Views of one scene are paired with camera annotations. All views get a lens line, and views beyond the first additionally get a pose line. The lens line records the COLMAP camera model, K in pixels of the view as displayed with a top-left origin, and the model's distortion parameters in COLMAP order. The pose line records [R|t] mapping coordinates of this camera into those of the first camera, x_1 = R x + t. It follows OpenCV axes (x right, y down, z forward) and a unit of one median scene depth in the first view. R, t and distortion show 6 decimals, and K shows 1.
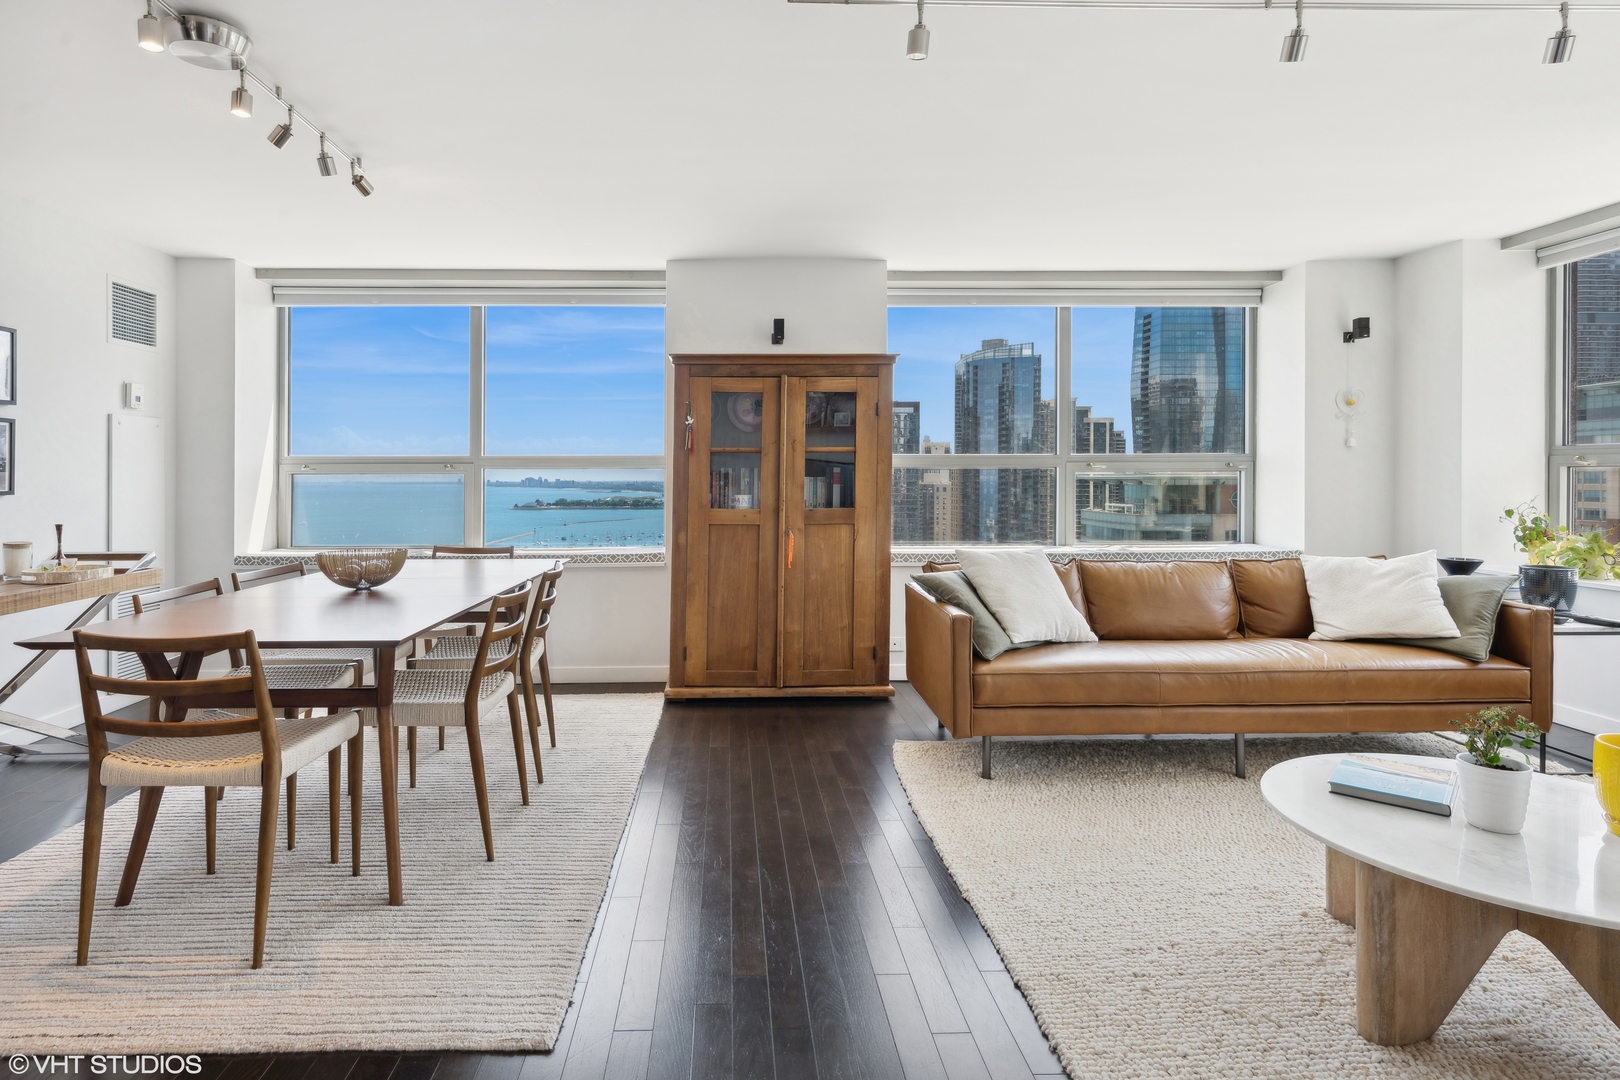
lens RADIAL K [[897.8, 0, 767.8], [0, 897.8, 463.4], [0, 0, 1]] dist [0.002594, -0.000580]
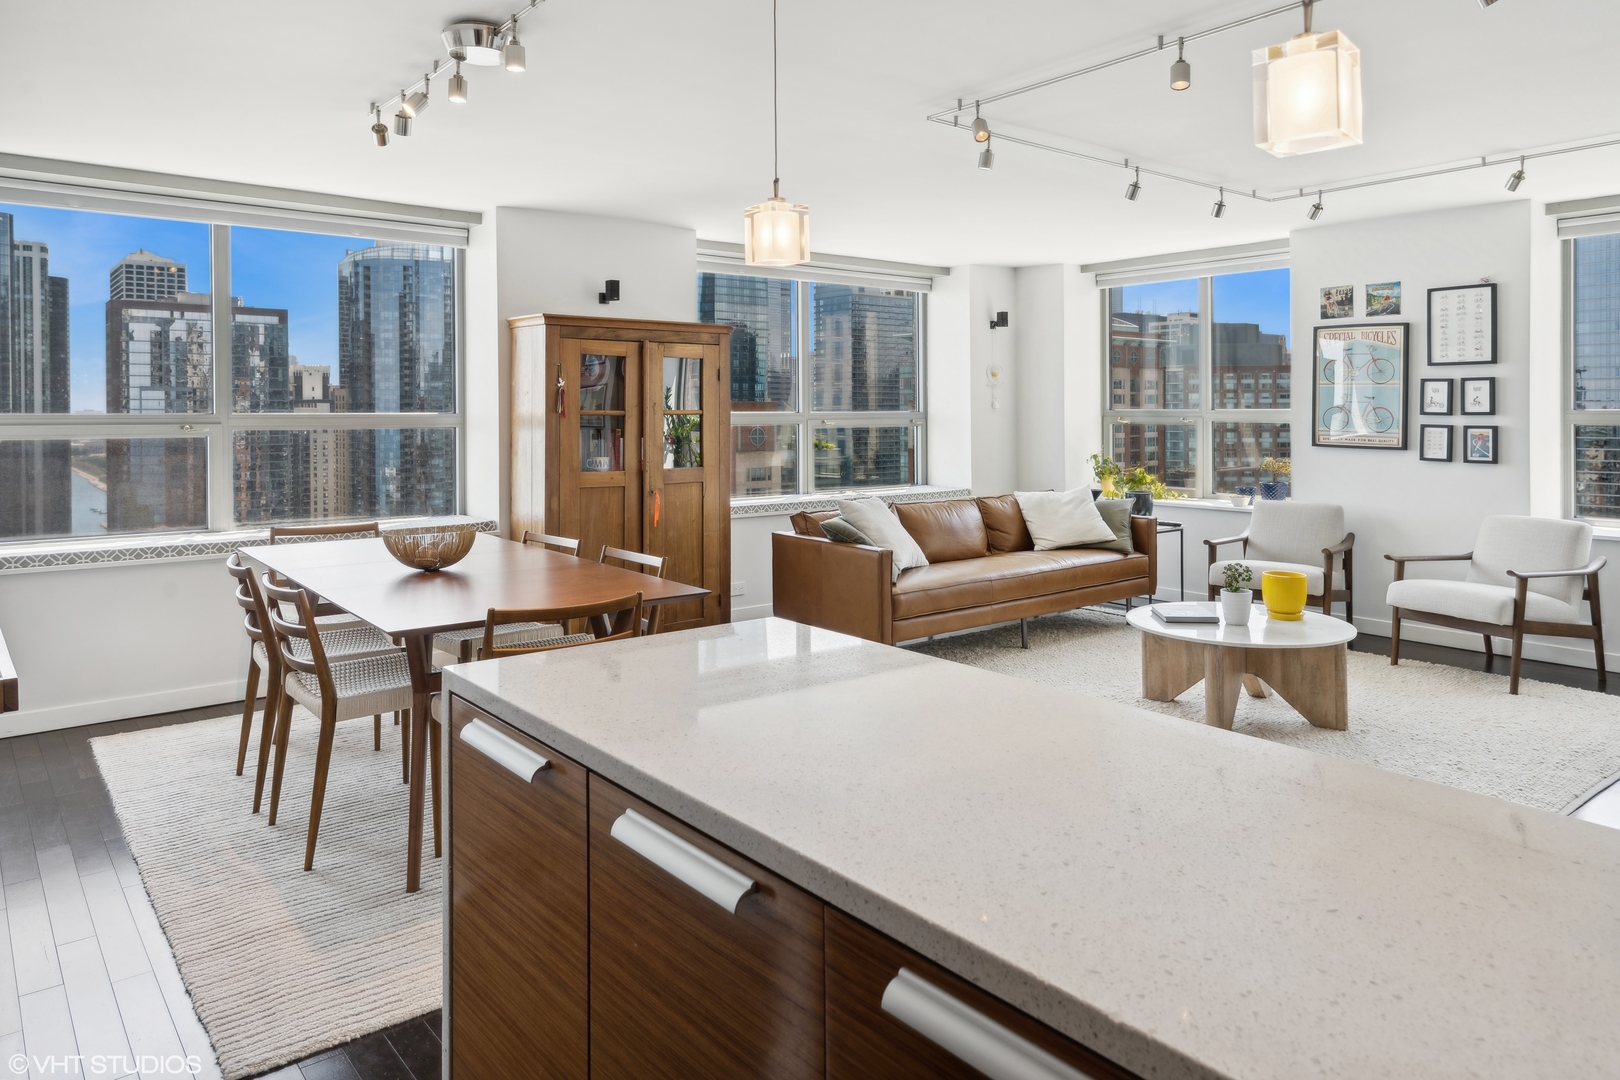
lens RADIAL K [[1087.8, 0, 921.7], [0, 1087.8, 374.7], [0, 0, 1]] dist [0.010460, 0.000210]
pose [[0.751170, 0.026160, 0.659590, -0.560948], [-0.013772, 0.999618, -0.023962, -0.032434], [-0.659965, 0.008915, 0.751243, -0.148960]]
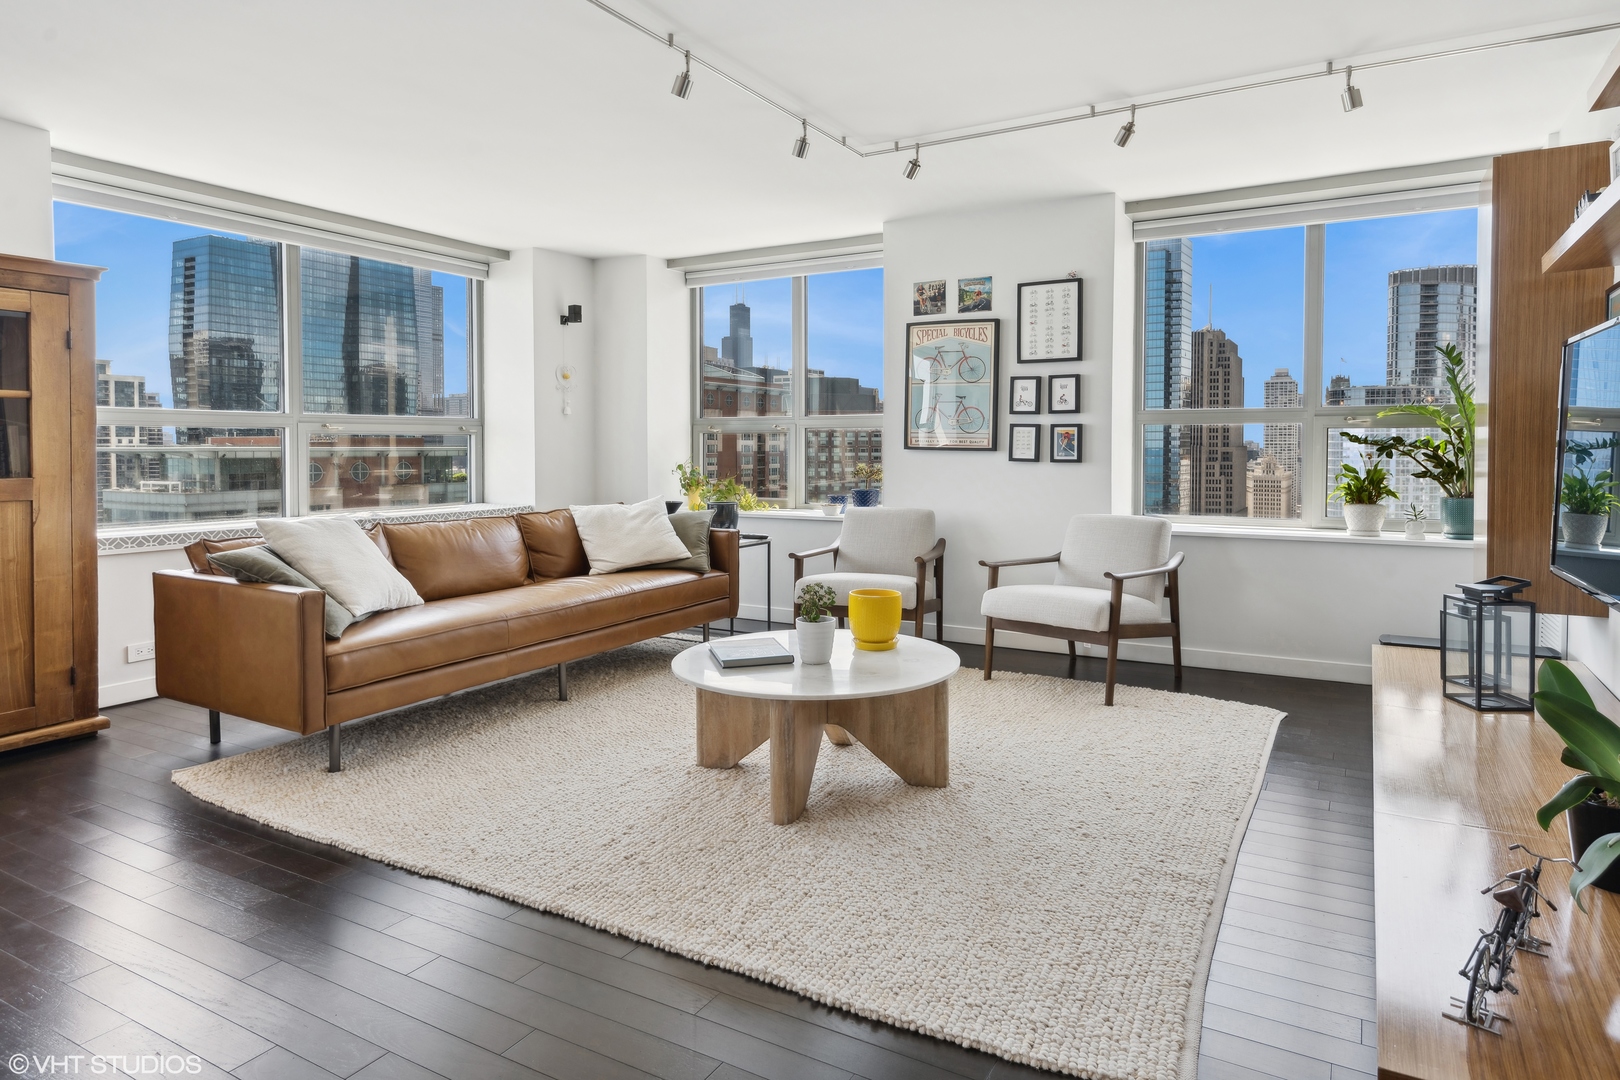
lens RADIAL K [[903.7, 0, 892.8], [0, 903.7, 456.2], [0, 0, 1]] dist [0.016095, -0.001475]
pose [[0.489242, -0.008624, 0.872106, -0.195863], [-0.011250, 0.999806, 0.016198, 0.013549], [-0.872076, -0.017736, 0.489050, 0.062817]]
